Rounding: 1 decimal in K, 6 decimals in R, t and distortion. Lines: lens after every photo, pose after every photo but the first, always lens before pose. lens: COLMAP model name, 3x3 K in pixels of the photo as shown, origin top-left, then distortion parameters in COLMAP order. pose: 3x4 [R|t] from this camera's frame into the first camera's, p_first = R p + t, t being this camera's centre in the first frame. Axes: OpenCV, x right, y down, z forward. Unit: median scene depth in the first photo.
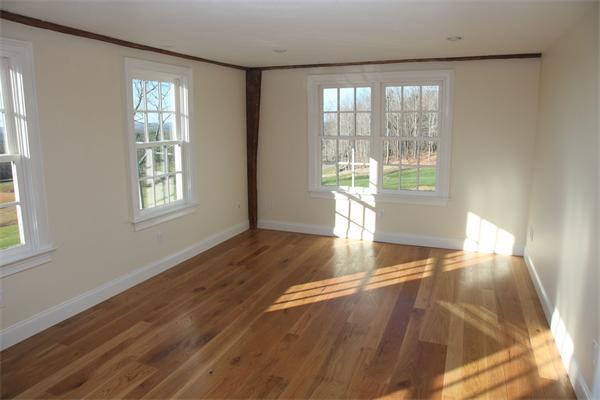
lens RADIAL K [[410.4, 0, 300.0], [0, 410.4, 200.0], [0, 0, 1]] dist [-0.122833, 0.066203]
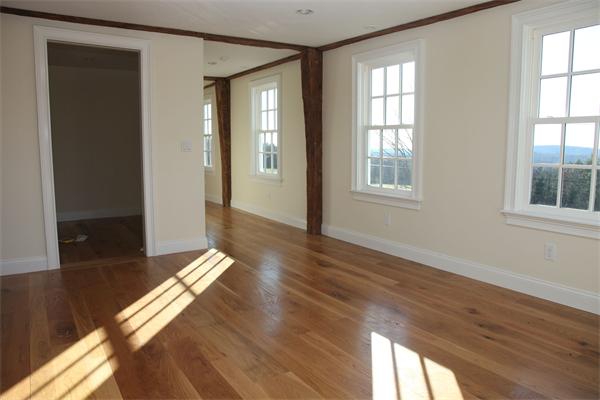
lens RADIAL K [[410.4, 0, 300.0], [0, 410.4, 200.0], [0, 0, 1]] dist [-0.122833, 0.066203]
pose [[-0.555427, 0.107932, -0.824531, 0.591260], [-0.160294, 0.959049, 0.233519, -0.109430], [0.815970, 0.261870, -0.515381, 1.246462]]
